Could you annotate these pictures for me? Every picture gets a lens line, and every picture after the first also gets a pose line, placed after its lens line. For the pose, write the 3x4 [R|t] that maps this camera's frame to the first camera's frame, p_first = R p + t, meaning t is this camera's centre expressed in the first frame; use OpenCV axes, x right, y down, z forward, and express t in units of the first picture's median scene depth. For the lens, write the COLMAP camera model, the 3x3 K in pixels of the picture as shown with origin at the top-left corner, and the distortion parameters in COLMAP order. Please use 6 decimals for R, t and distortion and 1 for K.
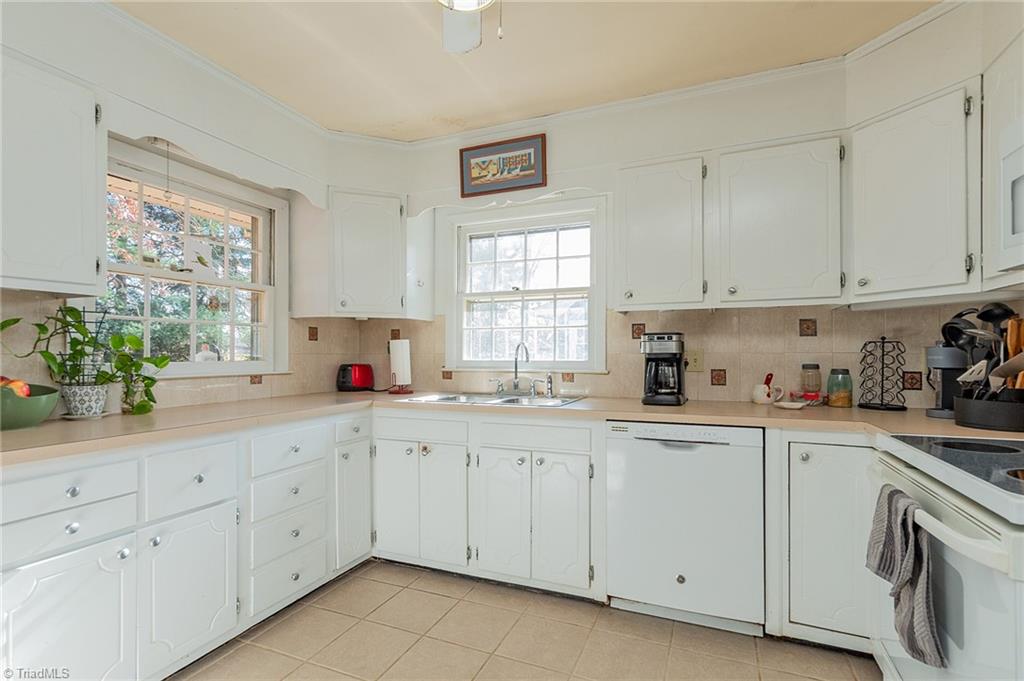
lens RADIAL K [[464.9, 0, 469.8], [0, 464.9, 352.3], [0, 0, 1]] dist [0.015602, -0.003361]
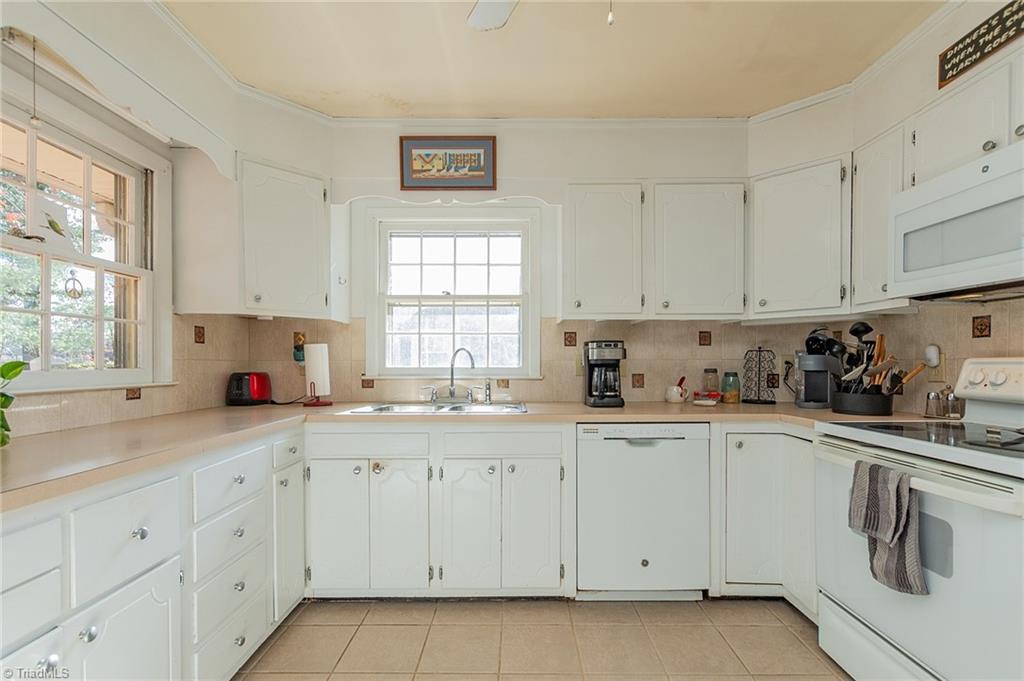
lens RADIAL K [[464.9, 0, 464.3], [0, 464.9, 365.5], [0, 0, 1]] dist [0.015602, -0.003361]
pose [[0.924195, -0.002496, 0.381913, -0.299884], [-0.001433, 0.999949, 0.010003, 0.005682], [-0.381919, -0.009793, 0.924144, 0.118496]]
